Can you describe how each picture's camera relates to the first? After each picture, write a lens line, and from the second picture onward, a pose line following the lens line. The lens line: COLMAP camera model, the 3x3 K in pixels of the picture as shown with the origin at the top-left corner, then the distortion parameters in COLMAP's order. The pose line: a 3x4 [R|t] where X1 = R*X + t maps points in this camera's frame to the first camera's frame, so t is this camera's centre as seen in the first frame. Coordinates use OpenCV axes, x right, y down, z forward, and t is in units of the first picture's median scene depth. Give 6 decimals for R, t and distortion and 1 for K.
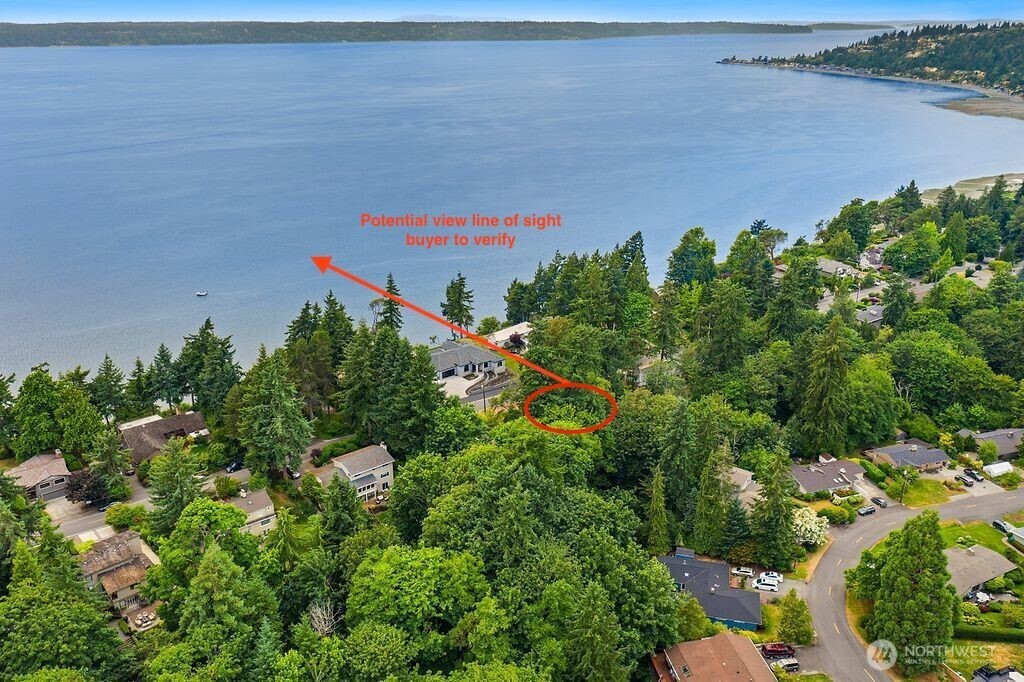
lens RADIAL K [[806.2, 0, 512.0], [0, 806.2, 341.0], [0, 0, 1]] dist [-0.001907, 0.008064]
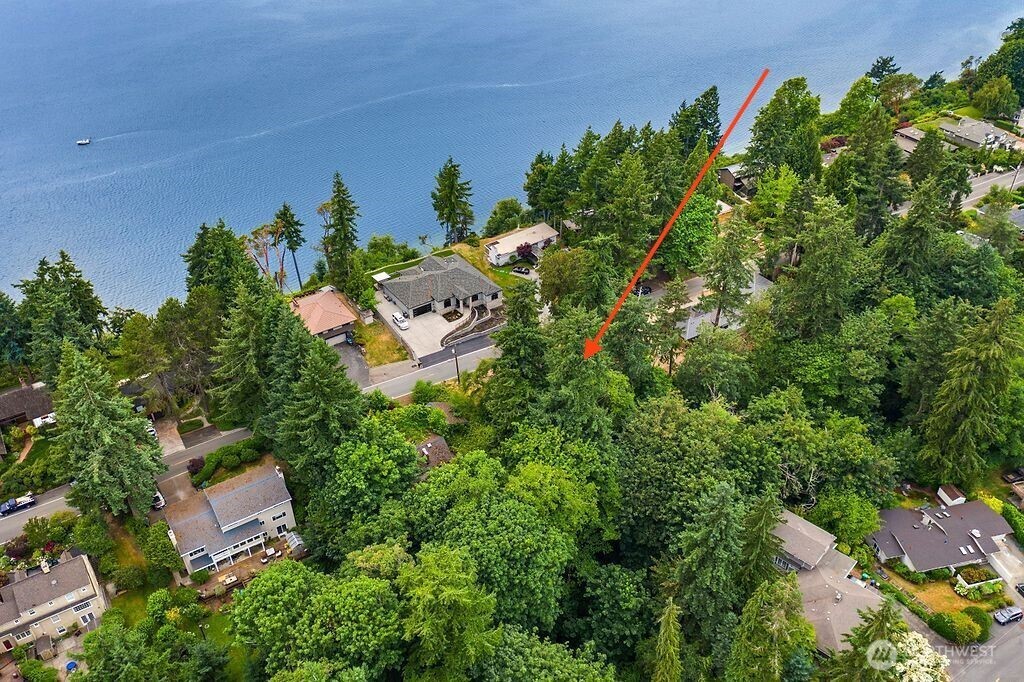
lens RADIAL K [[806.2, 0, 512.0], [0, 806.2, 341.0], [0, 0, 1]] dist [-0.001907, 0.008064]
pose [[0.994600, 0.048642, -0.091674, 0.070693], [-0.025186, 0.970080, 0.241476, -0.111168], [0.100677, -0.237863, 0.966067, 0.293876]]
